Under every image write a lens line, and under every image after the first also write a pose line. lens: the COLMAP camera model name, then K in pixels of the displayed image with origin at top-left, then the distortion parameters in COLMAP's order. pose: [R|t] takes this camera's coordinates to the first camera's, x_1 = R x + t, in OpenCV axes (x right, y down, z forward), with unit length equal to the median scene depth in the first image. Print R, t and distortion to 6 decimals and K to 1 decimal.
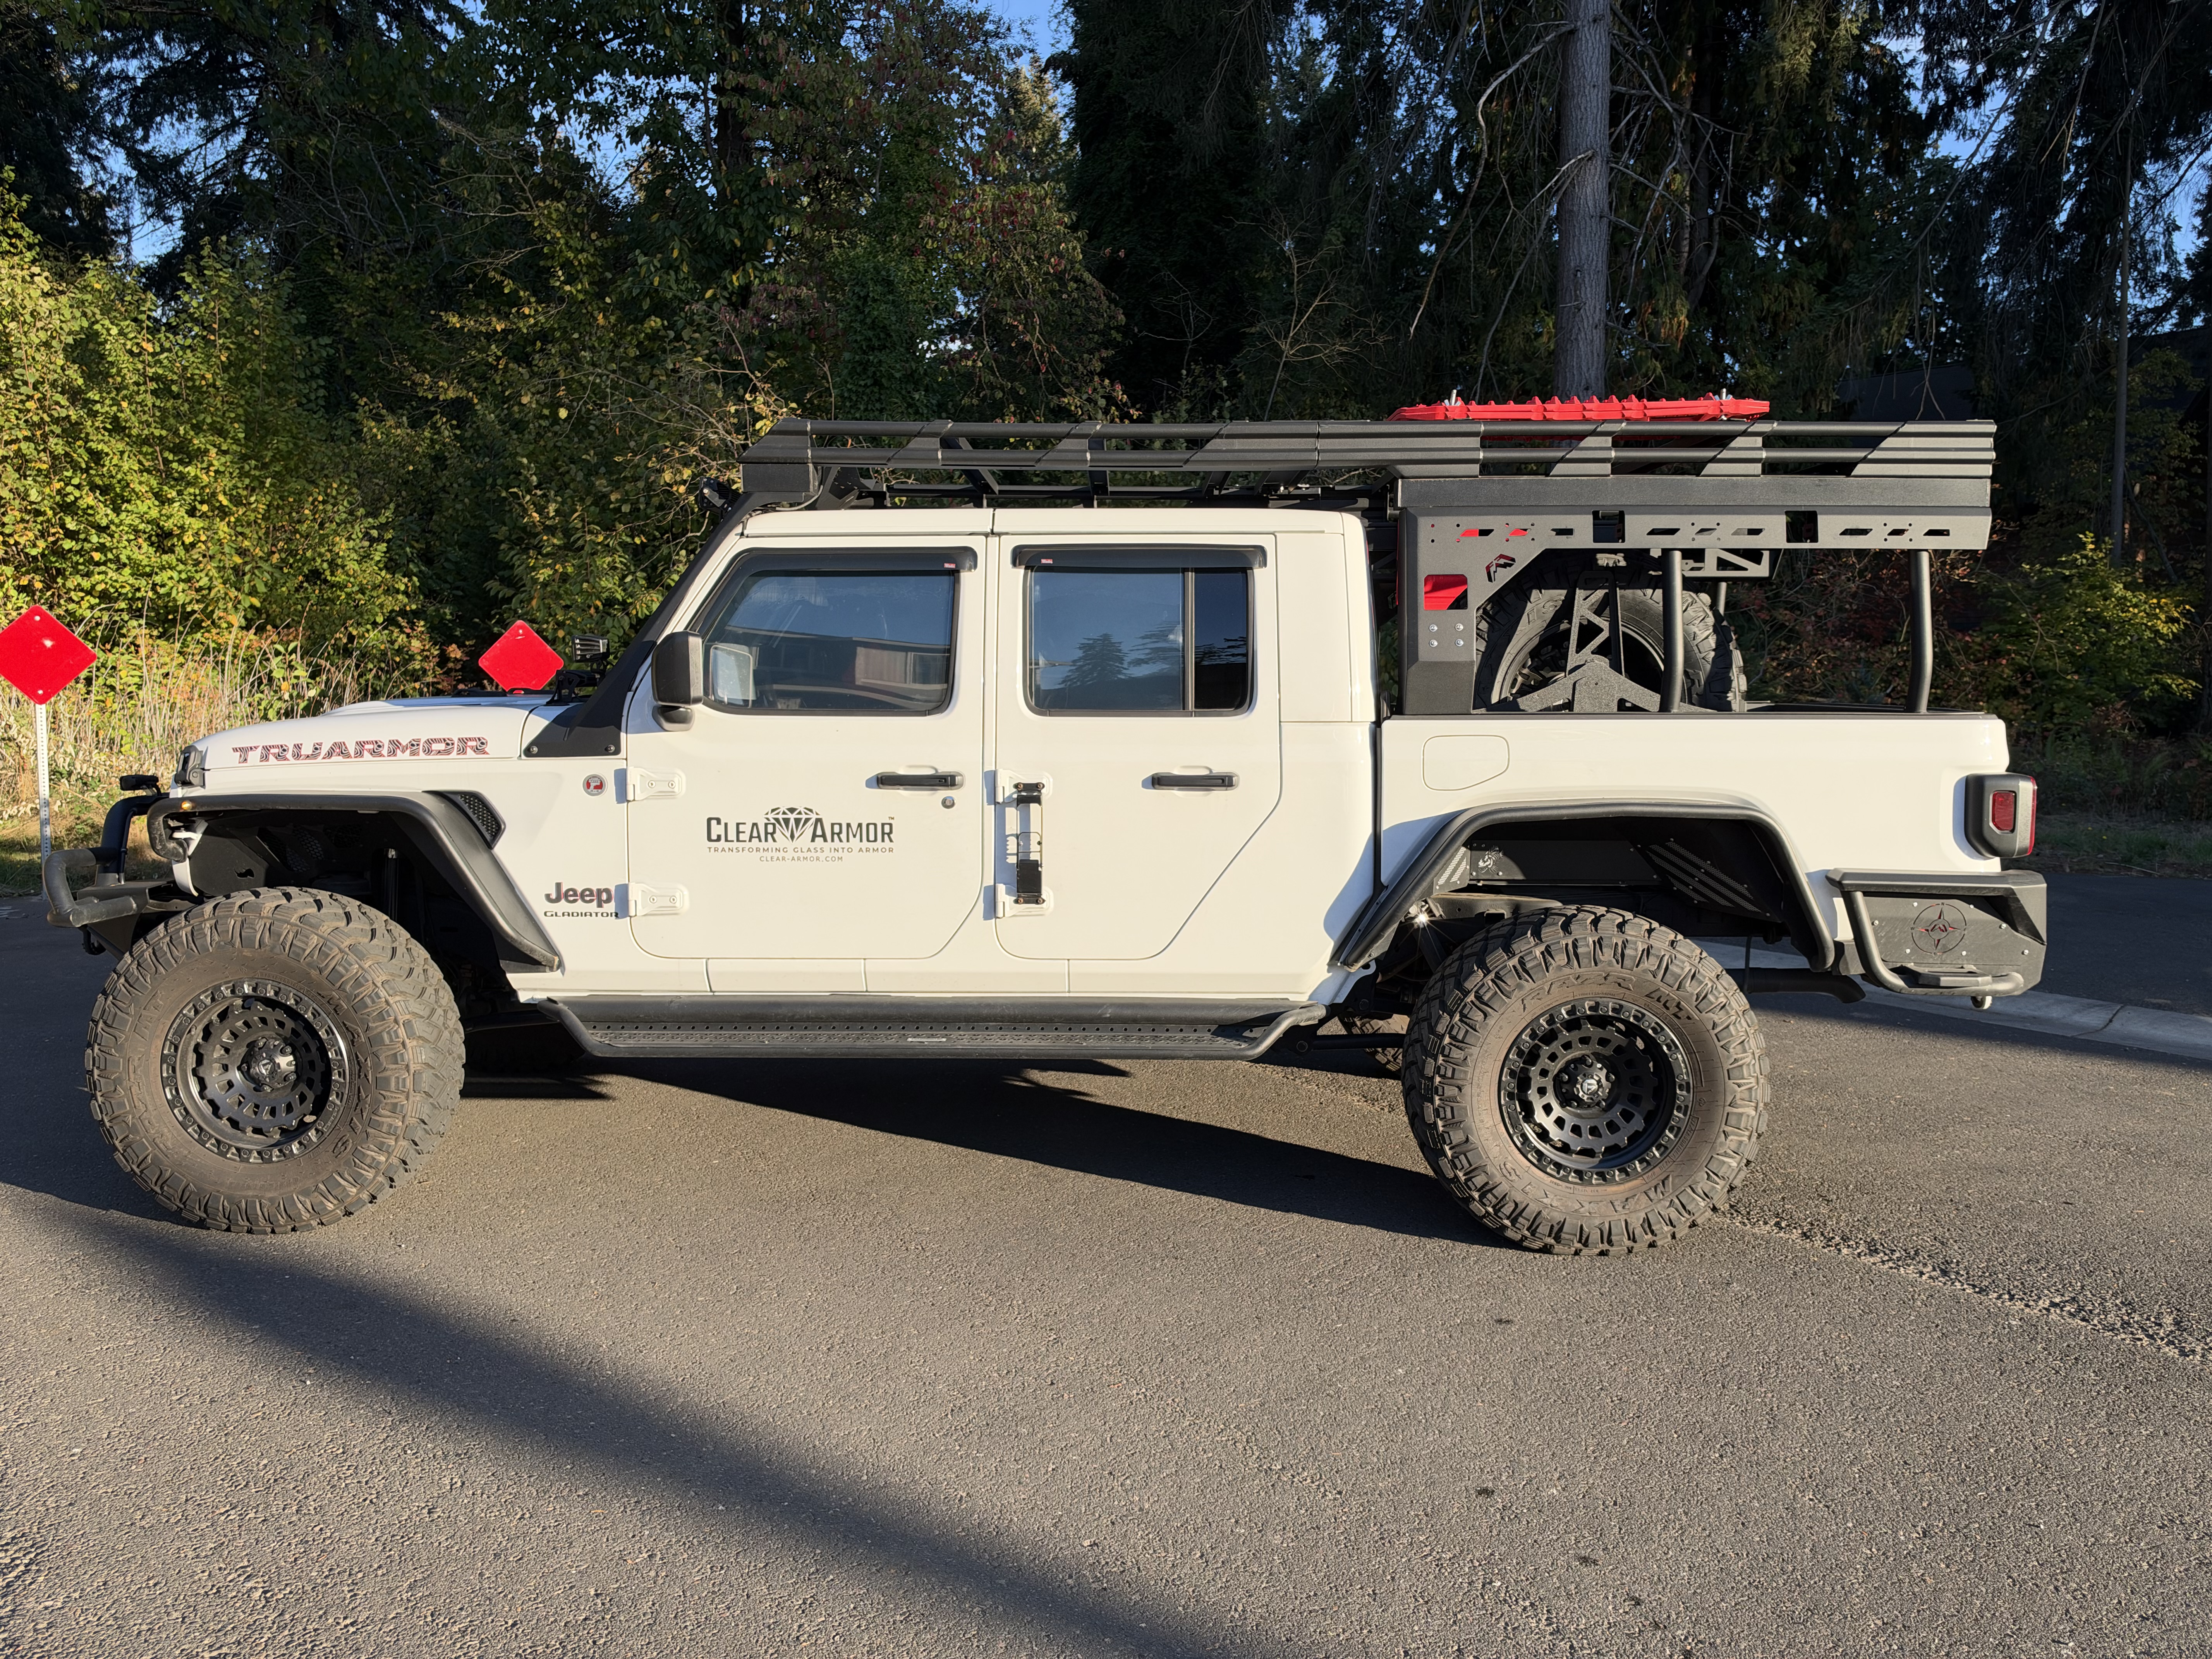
lens RADIAL K [[1587.6, 0, 1109.4], [0, 1587.6, 841.0], [0, 0, 1]] dist [0.003355, -0.027005]
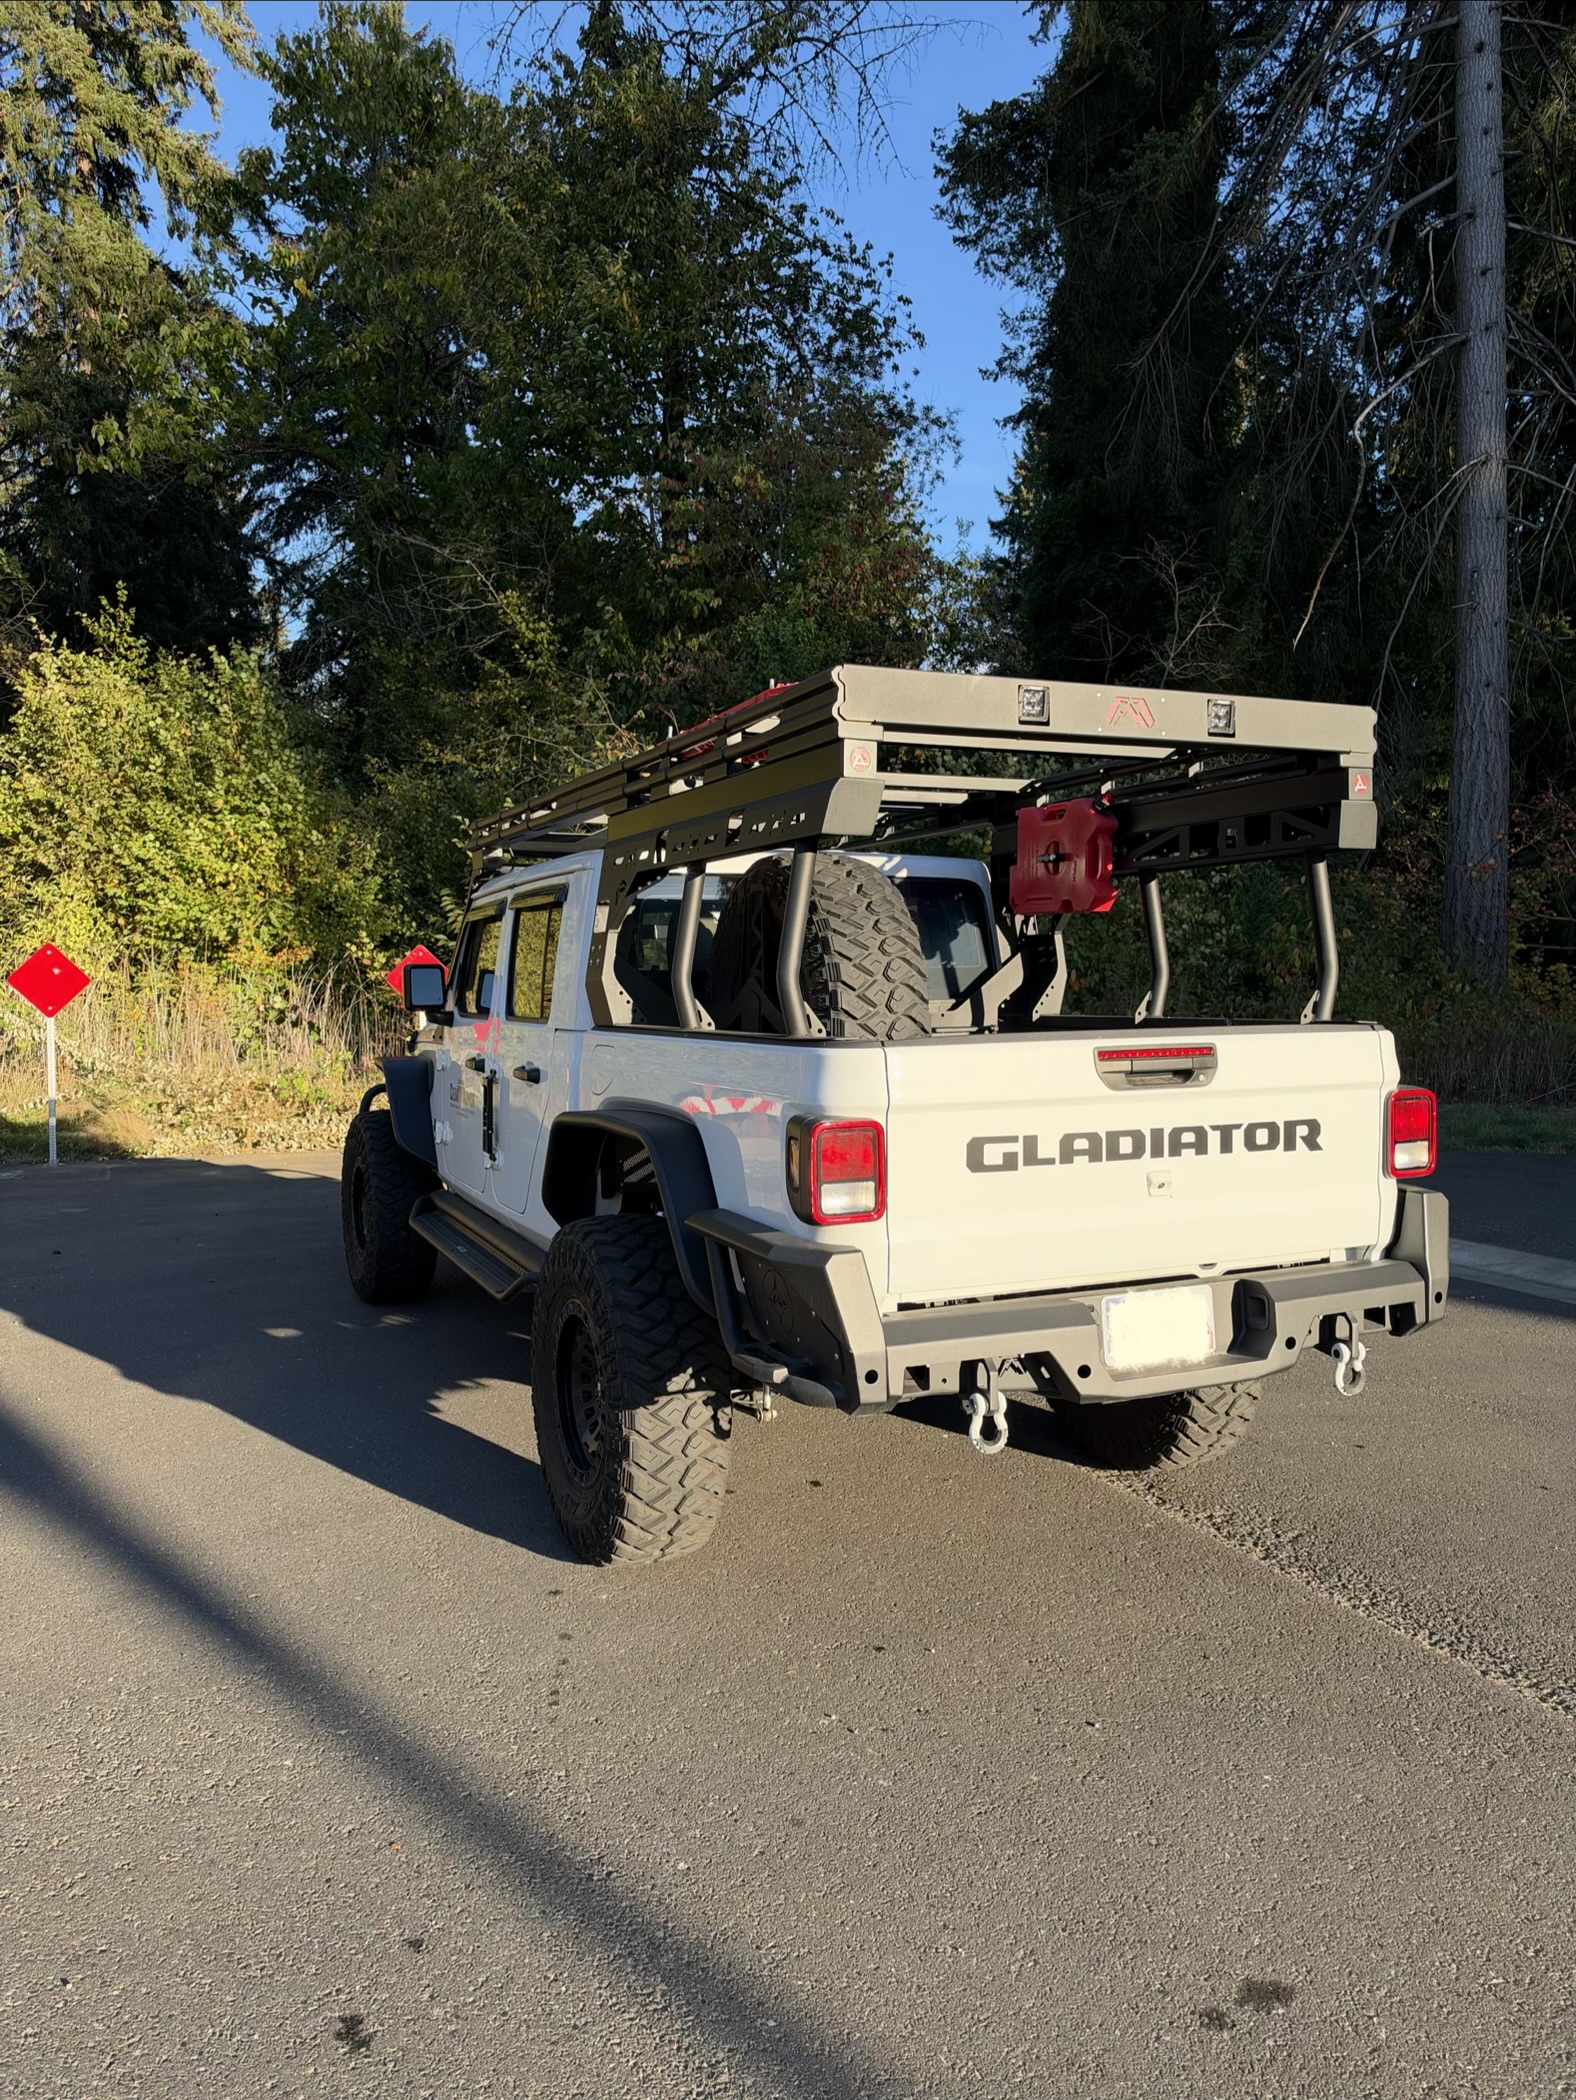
lens RADIAL K [[1507.8, 0, 788.5], [0, 1507.8, 1061.5], [0, 0, 1]] dist [0.002444, -0.021282]
pose [[0.970294, -0.005706, -0.241863, 0.115300], [-0.005681, 0.998909, -0.046357, 0.002312], [0.241863, 0.046354, 0.969203, -0.033280]]
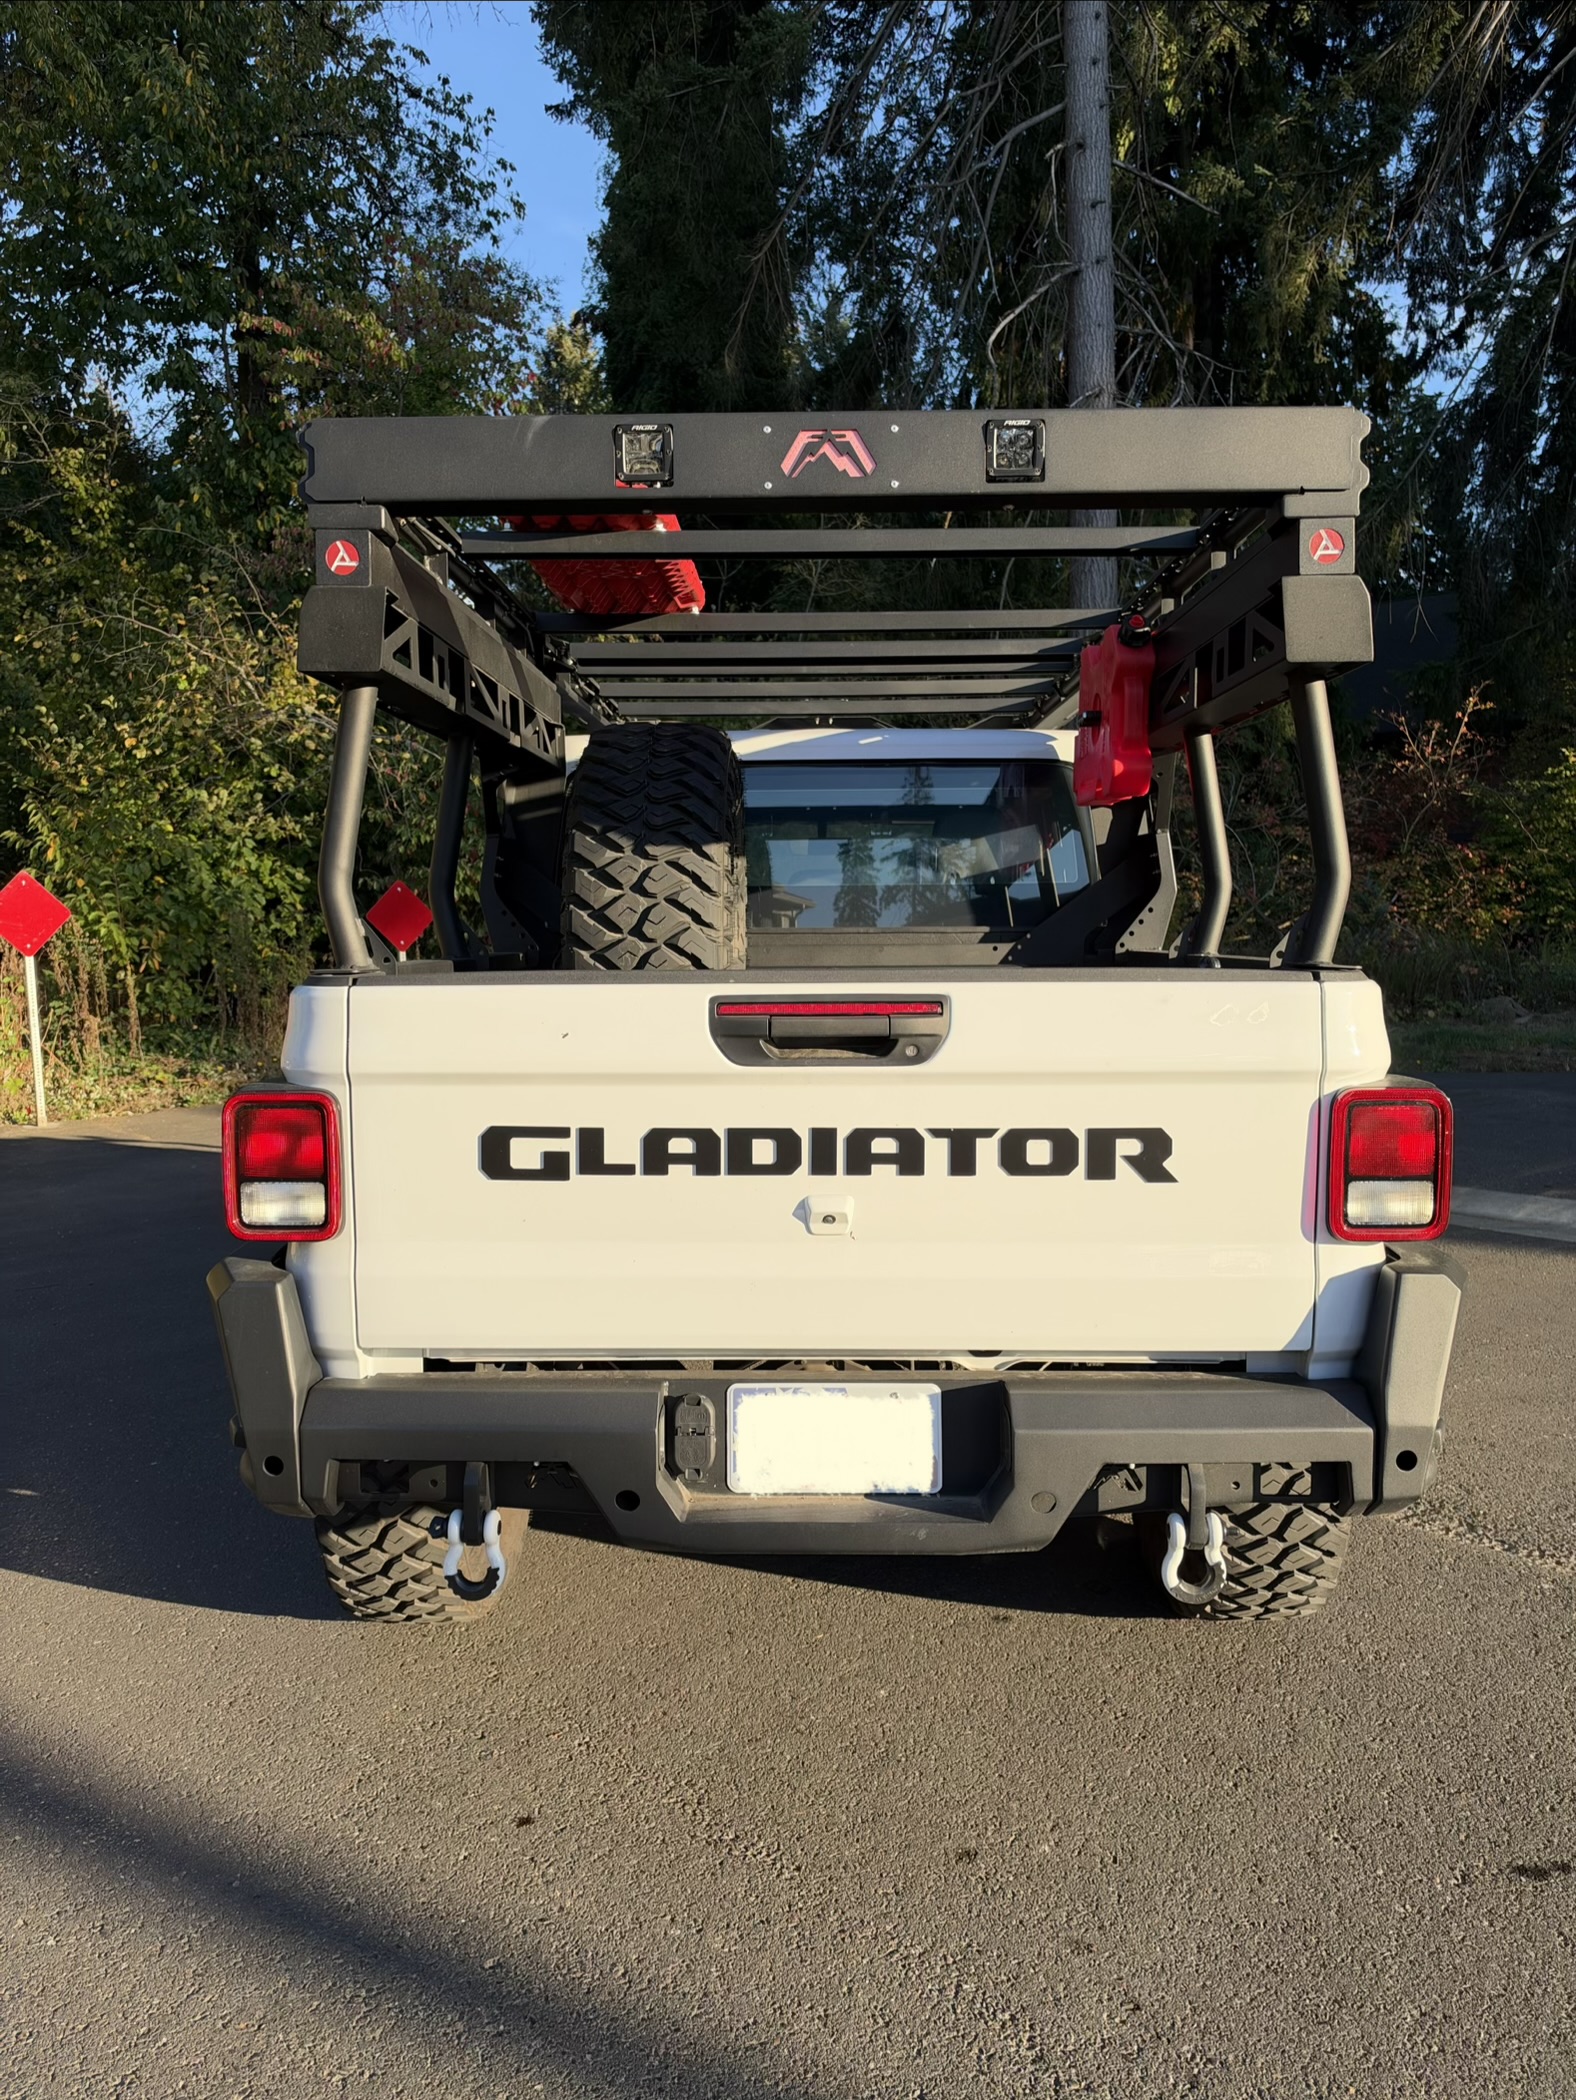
lens RADIAL K [[1507.8, 0, 771.6], [0, 1507.8, 1067.5], [0, 0, 1]] dist [0.002444, -0.021282]
pose [[0.997419, -0.036215, 0.062000, 0.015039], [0.035977, 0.999340, 0.004954, -0.004069], [-0.062139, -0.002711, 0.998064, 0.029905]]
